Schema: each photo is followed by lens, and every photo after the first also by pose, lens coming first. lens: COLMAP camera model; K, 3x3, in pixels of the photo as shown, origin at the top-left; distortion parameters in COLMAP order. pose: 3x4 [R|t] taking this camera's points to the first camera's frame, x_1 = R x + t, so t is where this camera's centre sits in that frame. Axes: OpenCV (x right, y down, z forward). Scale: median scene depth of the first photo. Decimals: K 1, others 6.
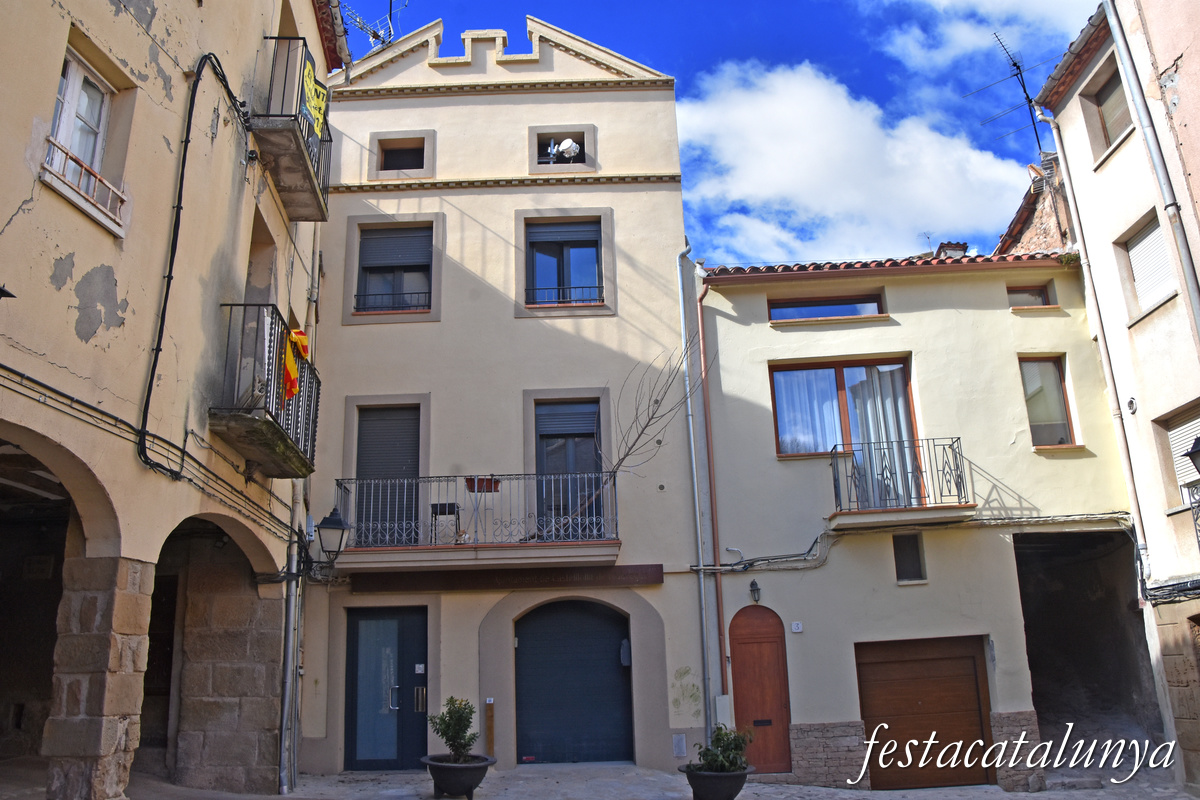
lens RADIAL K [[935.4, 0, 596.0], [0, 935.4, 408.0], [0, 0, 1]] dist [-0.156121, 0.095313]
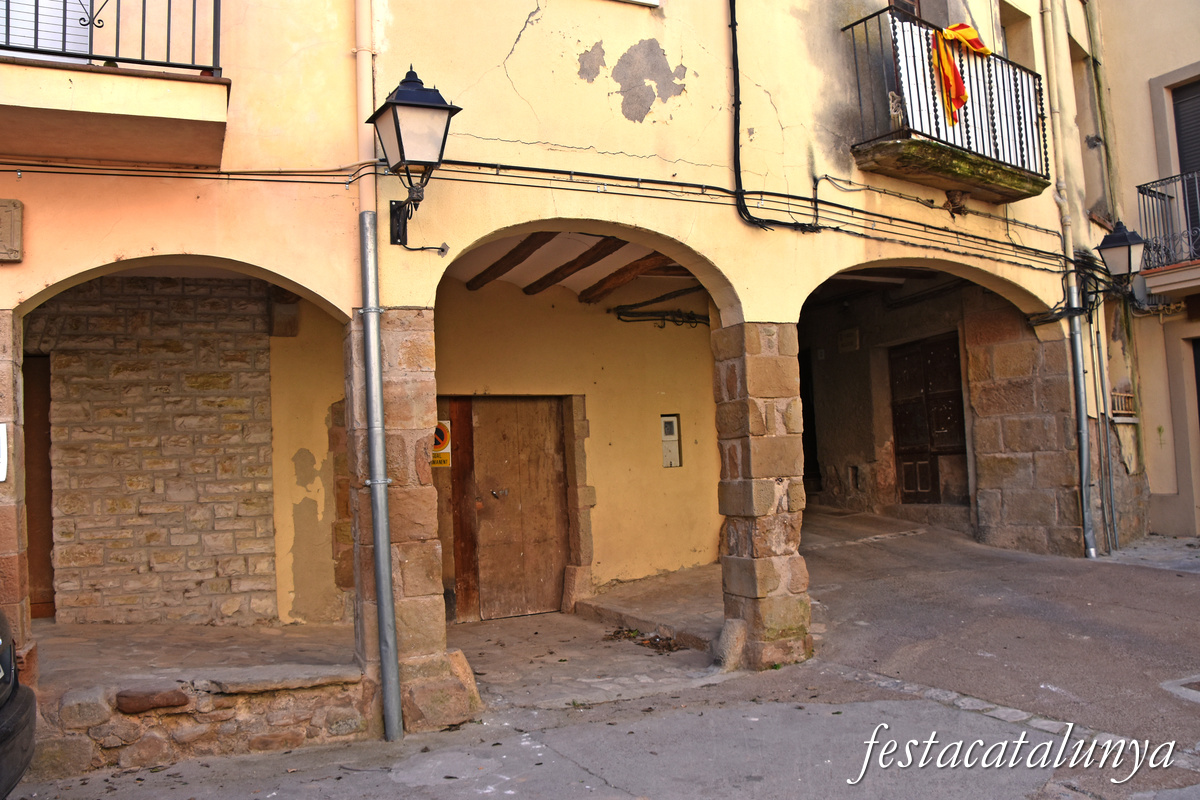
lens RADIAL K [[935.4, 0, 596.0], [0, 935.4, 408.0], [0, 0, 1]] dist [-0.156121, 0.095313]
pose [[0.522175, -0.050326, -0.851352, 0.154359], [0.269416, 0.956871, 0.108683, 0.062334], [0.809165, -0.286120, 0.513213, 0.196119]]
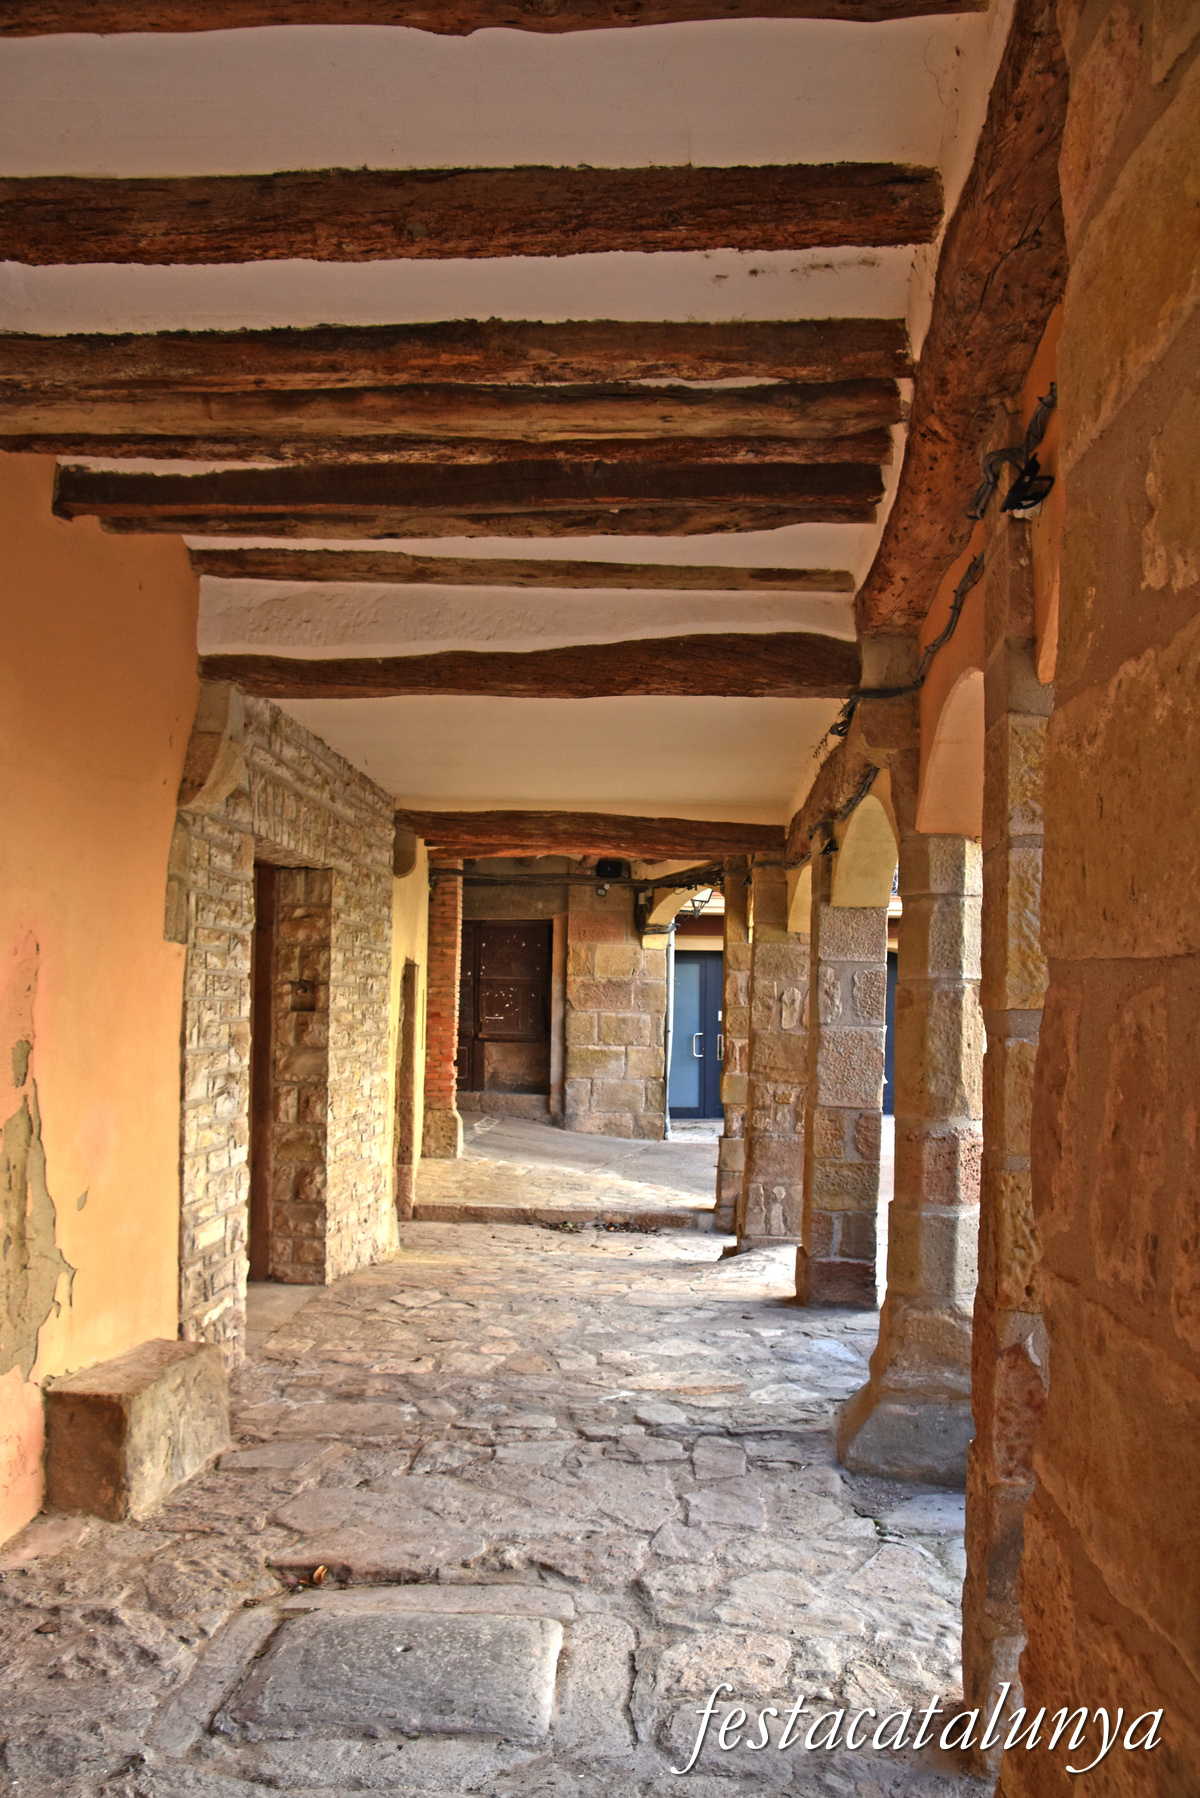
lens RADIAL K [[1401.6, 0, 600.0], [0, 1401.6, 899.0], [0, 0, 1]] dist [-0.156121, 0.095313]
pose [[0.994355, 0.051392, 0.092831, -0.582861], [-0.069823, 0.975685, 0.207759, -0.161946], [-0.079896, -0.213068, 0.973765, -0.481052]]
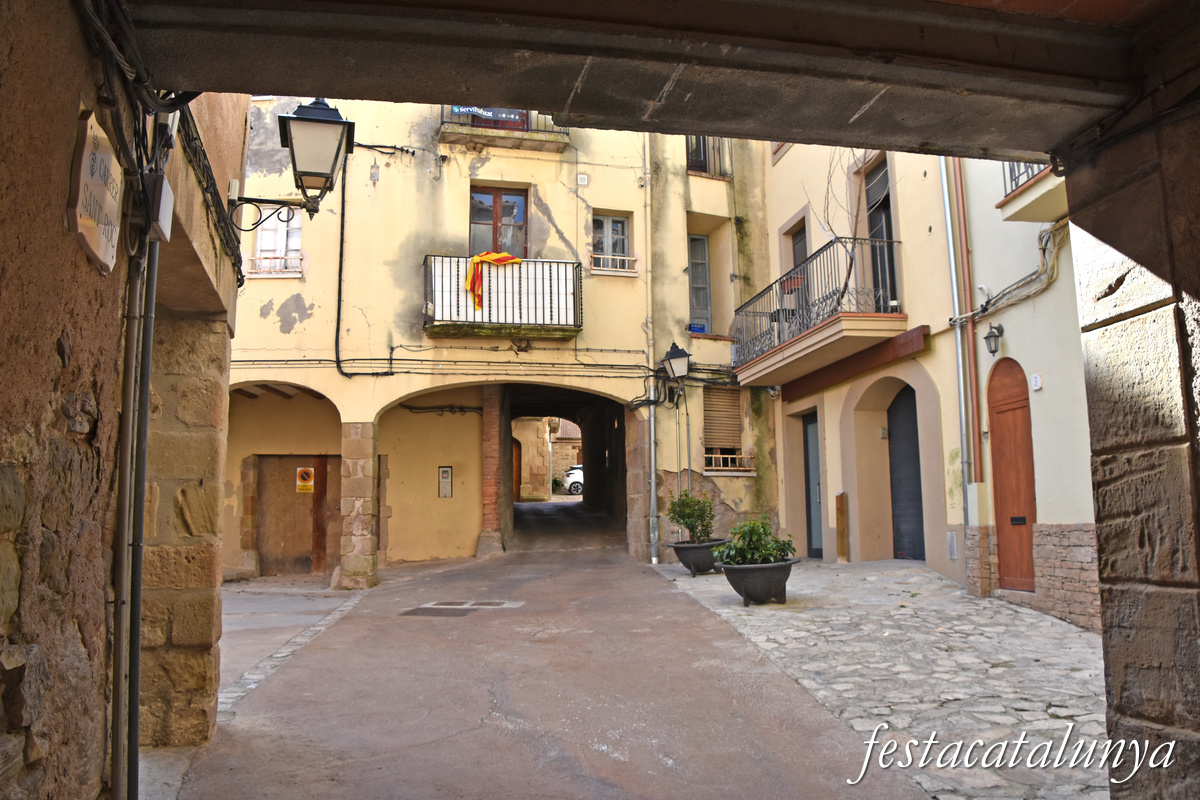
lens RADIAL K [[935.4, 0, 596.0], [0, 935.4, 408.0], [0, 0, 1]] dist [-0.156121, 0.095313]
pose [[0.160113, -0.098025, -0.982219, 1.022873], [0.284483, 0.957419, -0.049176, 0.249338], [0.945216, -0.271551, 0.181182, 0.726236]]
